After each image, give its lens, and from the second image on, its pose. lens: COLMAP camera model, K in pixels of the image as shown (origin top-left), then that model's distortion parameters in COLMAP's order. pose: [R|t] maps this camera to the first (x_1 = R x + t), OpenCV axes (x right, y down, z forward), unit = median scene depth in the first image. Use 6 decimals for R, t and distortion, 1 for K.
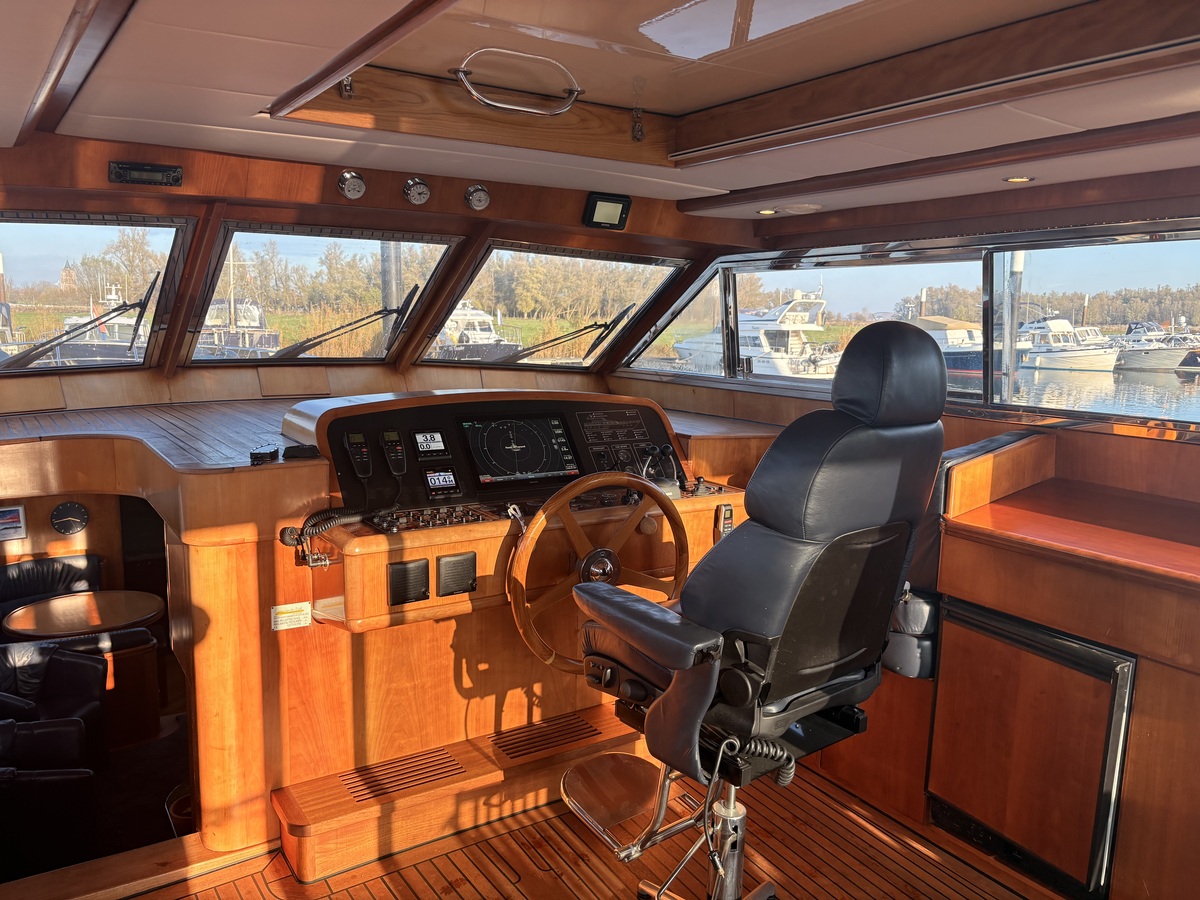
lens RADIAL K [[882.0, 0, 600.0], [0, 882.0, 450.0], [0, 0, 1]] dist [-0.000929, -0.002617]
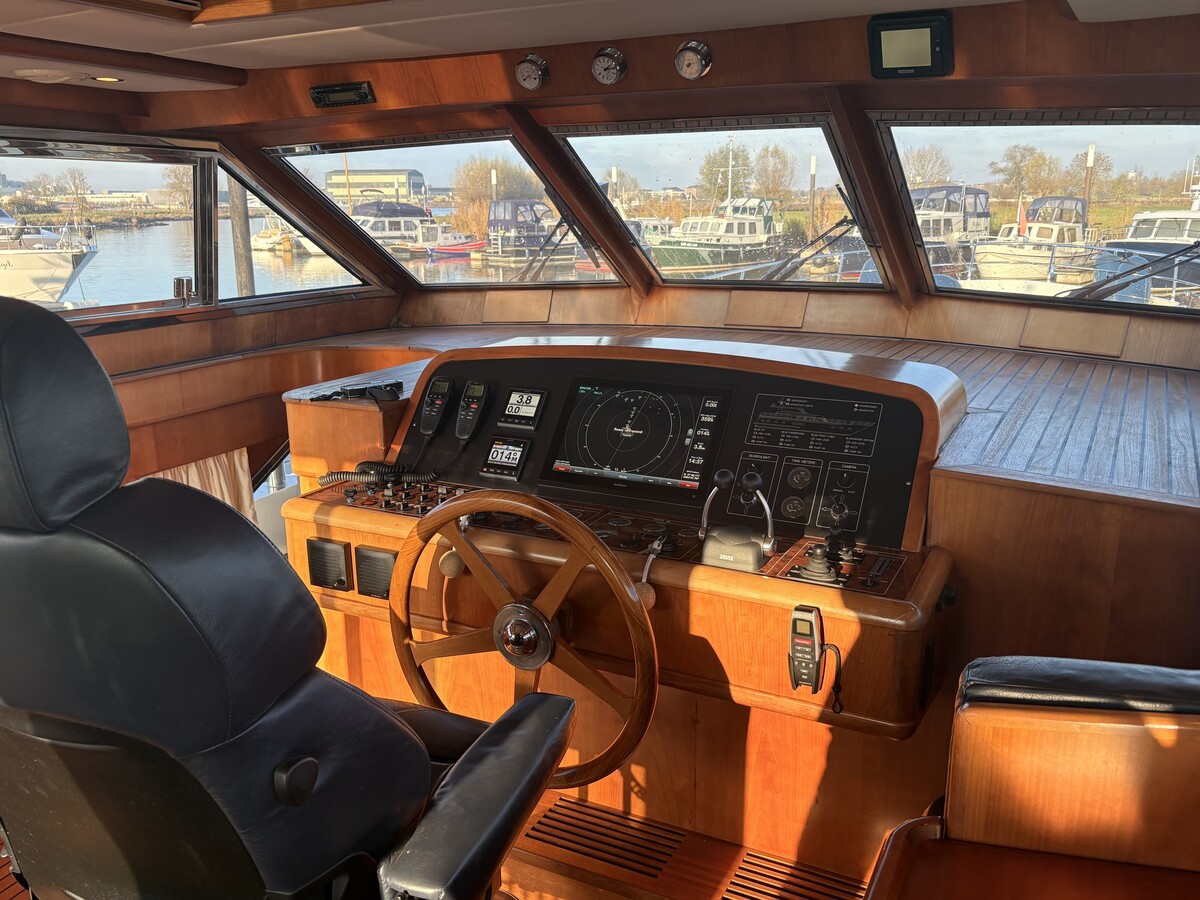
lens RADIAL K [[985.9, 0, 600.0], [0, 985.9, 450.0], [0, 0, 1]] dist [0.007514, -0.000734]
pose [[0.506331, 0.187219, -0.841771, 0.567992], [-0.113447, 0.982126, 0.150197, -0.105914], [0.854844, 0.019447, 0.518520, 0.598105]]
